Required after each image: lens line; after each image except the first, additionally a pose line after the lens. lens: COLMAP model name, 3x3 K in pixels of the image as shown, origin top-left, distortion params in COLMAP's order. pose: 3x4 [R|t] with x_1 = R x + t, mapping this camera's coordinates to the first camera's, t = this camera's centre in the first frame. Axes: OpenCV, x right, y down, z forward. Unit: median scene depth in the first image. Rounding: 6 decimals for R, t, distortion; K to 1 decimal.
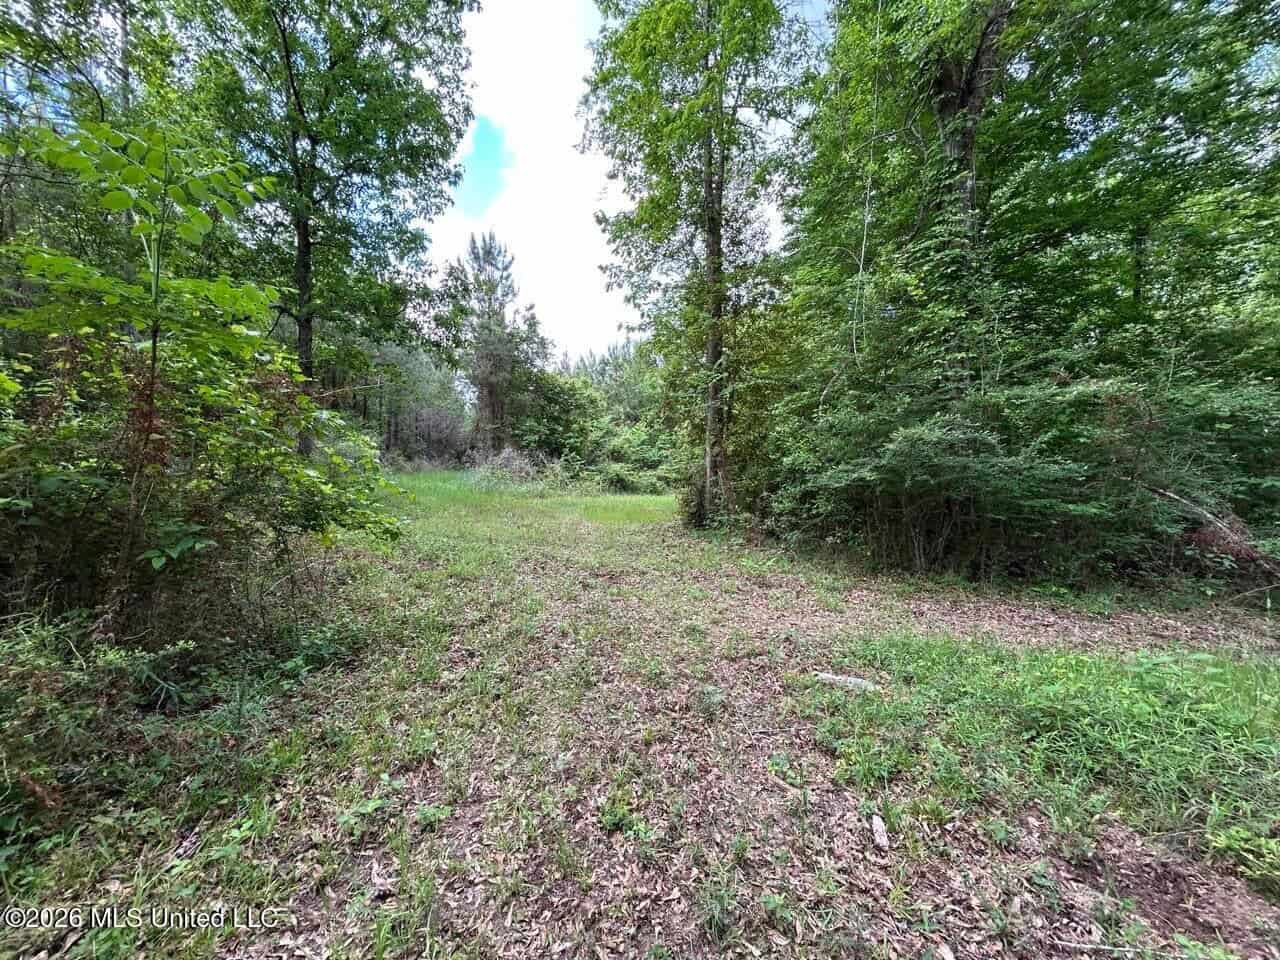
lens RADIAL K [[515.9, 0, 633.2], [0, 515.9, 475.0], [0, 0, 1]] dist [0.000627, 0.000281]
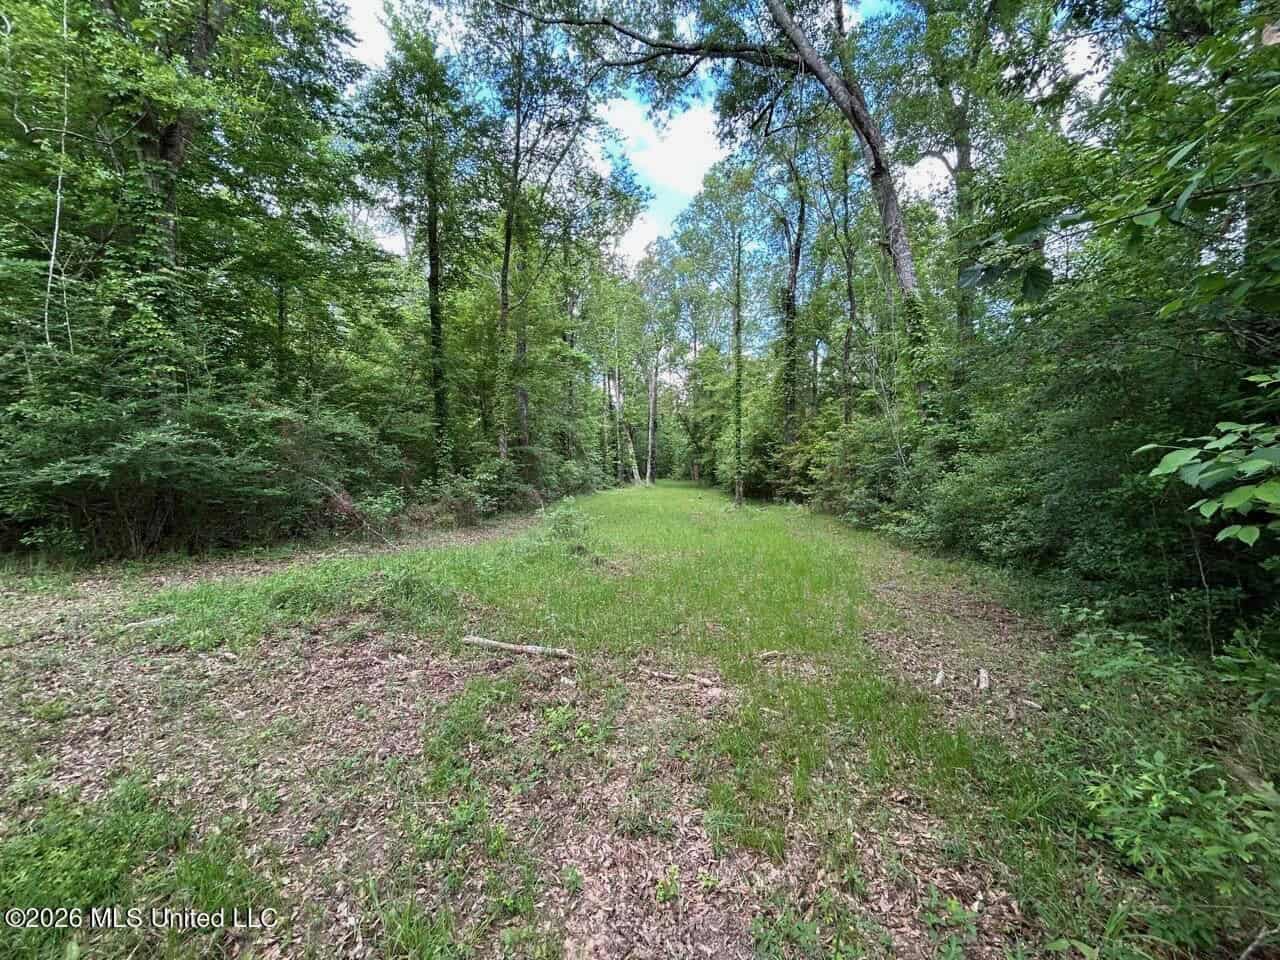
lens RADIAL K [[515.9, 0, 633.2], [0, 515.9, 475.0], [0, 0, 1]] dist [0.000627, 0.000281]
pose [[0.183450, -0.026899, 0.982661, -0.396308], [0.011493, 0.999616, 0.025217, -0.008290], [-0.982962, 0.006668, 0.183689, -0.297712]]
